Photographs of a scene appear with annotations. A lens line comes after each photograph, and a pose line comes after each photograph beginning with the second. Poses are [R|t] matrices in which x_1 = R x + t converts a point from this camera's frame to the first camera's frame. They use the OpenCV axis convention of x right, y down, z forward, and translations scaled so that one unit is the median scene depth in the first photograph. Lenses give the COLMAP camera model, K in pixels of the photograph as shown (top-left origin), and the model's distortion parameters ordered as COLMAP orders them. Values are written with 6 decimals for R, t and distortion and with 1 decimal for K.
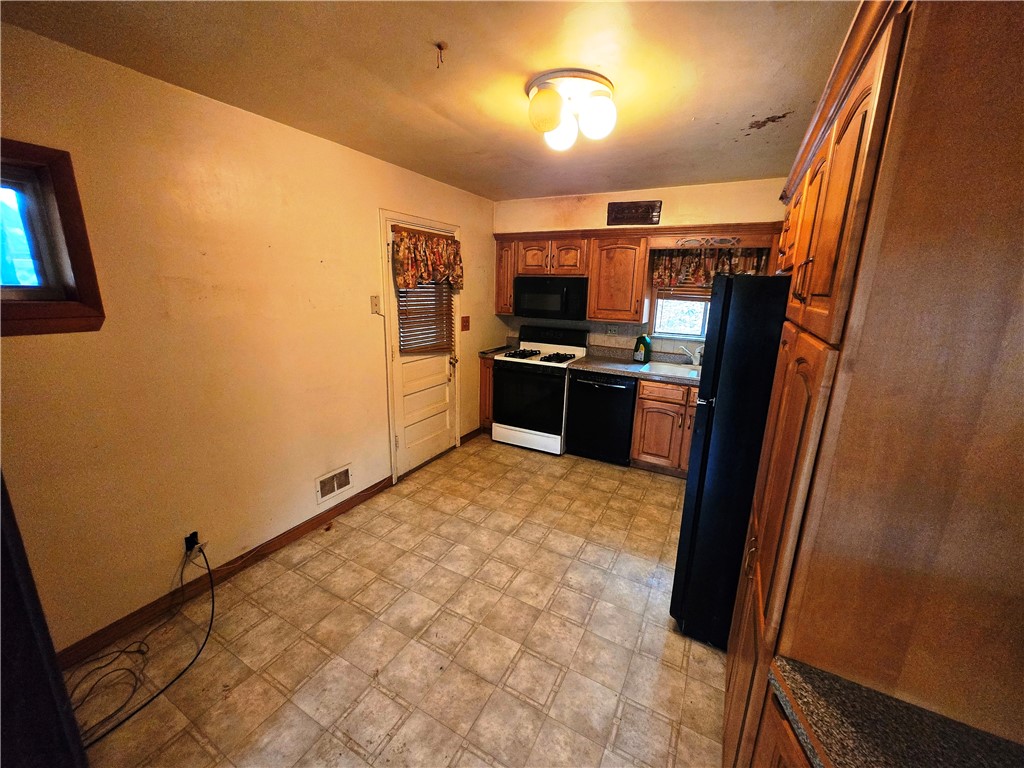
lens RADIAL K [[403.5, 0, 508.4], [0, 403.5, 380.7], [0, 0, 1]] dist [0.000080, -0.002080]
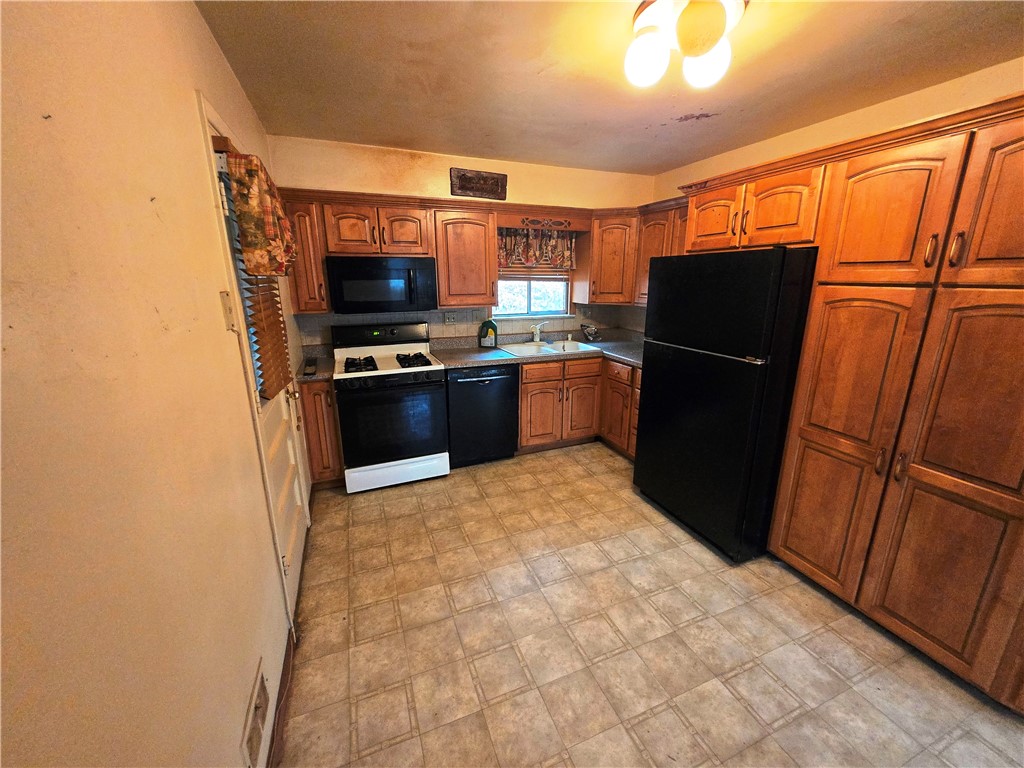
lens RADIAL K [[403.5, 0, 511.7], [0, 403.5, 381.4], [0, 0, 1]] dist [0.000080, -0.002080]
pose [[0.629687, -0.222955, 0.744168, -0.429893], [0.197781, 0.972375, 0.123972, -0.091689], [-0.751251, 0.069119, 0.656388, 0.411778]]
